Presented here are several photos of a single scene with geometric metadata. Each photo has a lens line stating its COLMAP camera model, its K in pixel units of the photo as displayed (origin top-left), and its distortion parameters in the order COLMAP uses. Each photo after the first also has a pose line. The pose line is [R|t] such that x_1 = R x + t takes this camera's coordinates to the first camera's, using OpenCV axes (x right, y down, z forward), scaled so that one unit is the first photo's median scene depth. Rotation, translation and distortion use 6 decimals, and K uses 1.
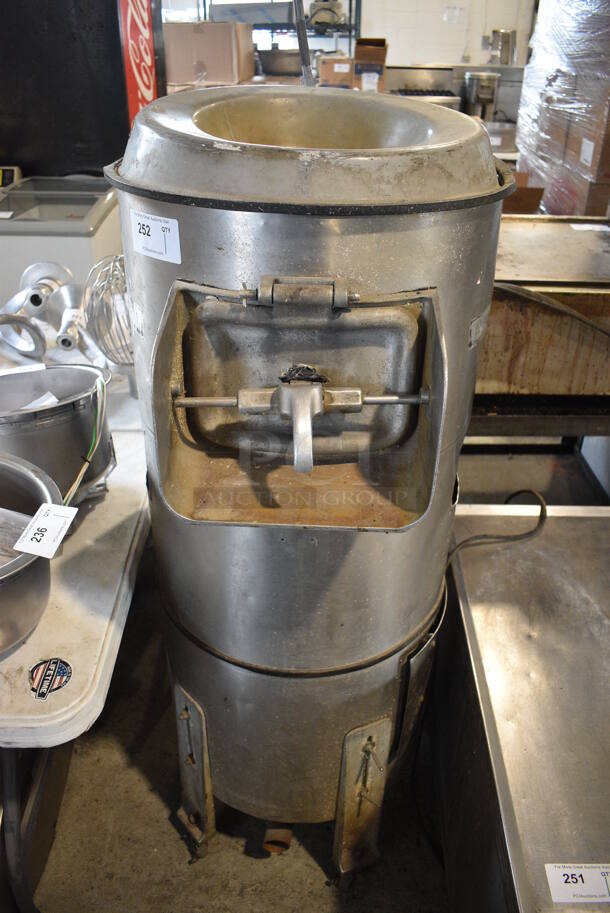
lens RADIAL K [[701.4, 0, 305.0], [0, 701.4, 456.5], [0, 0, 1]] dist [-0.098946, 0.010164]
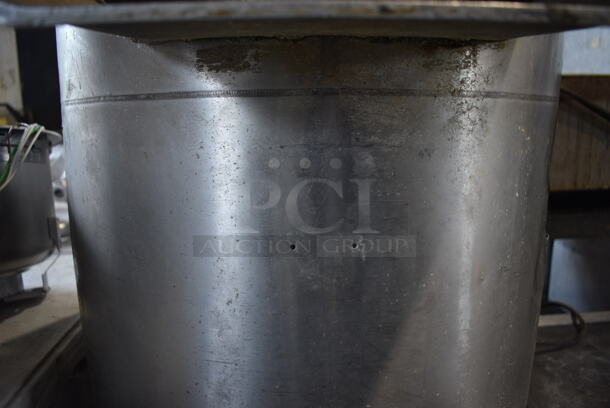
lens RADIAL K [[468.6, 0, 305.0], [0, 468.6, 204.0], [0, 0, 1]] dist [-0.098946, 0.010164]
pose [[0.997728, -0.038415, 0.055336, -0.047194], [0.055762, 0.931871, -0.358480, 0.242199], [-0.037795, 0.360751, 0.931896, 0.808102]]
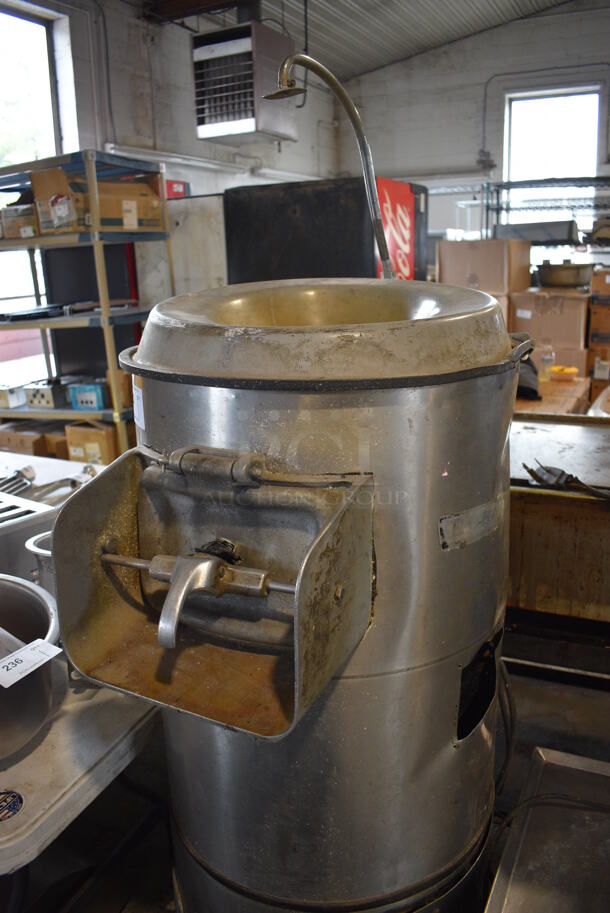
lens RADIAL K [[701.4, 0, 305.0], [0, 701.4, 456.5], [0, 0, 1]] dist [-0.098946, 0.010164]
pose [[0.908321, 0.079762, -0.410599, 0.473482], [-0.189262, 0.953783, -0.233403, -0.035616], [0.373005, 0.289716, 0.881437, 0.160190]]
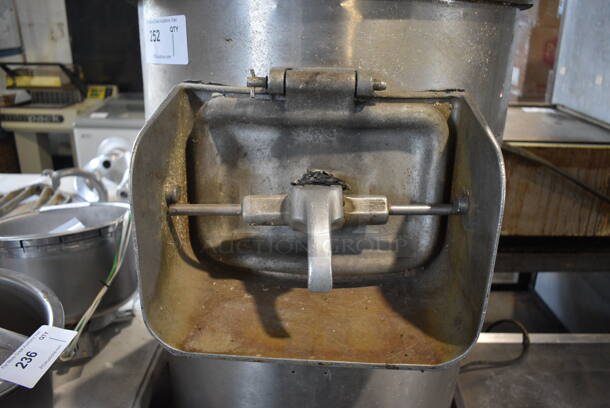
lens RADIAL K [[468.6, 0, 305.0], [0, 468.6, 204.0], [0, 0, 1]] dist [-0.098946, 0.010164]
pose [[0.999814, 0.008559, -0.017265, -0.009596], [-0.011786, 0.980433, -0.196501, 0.025424], [0.015245, 0.196668, 0.980352, 0.424095]]
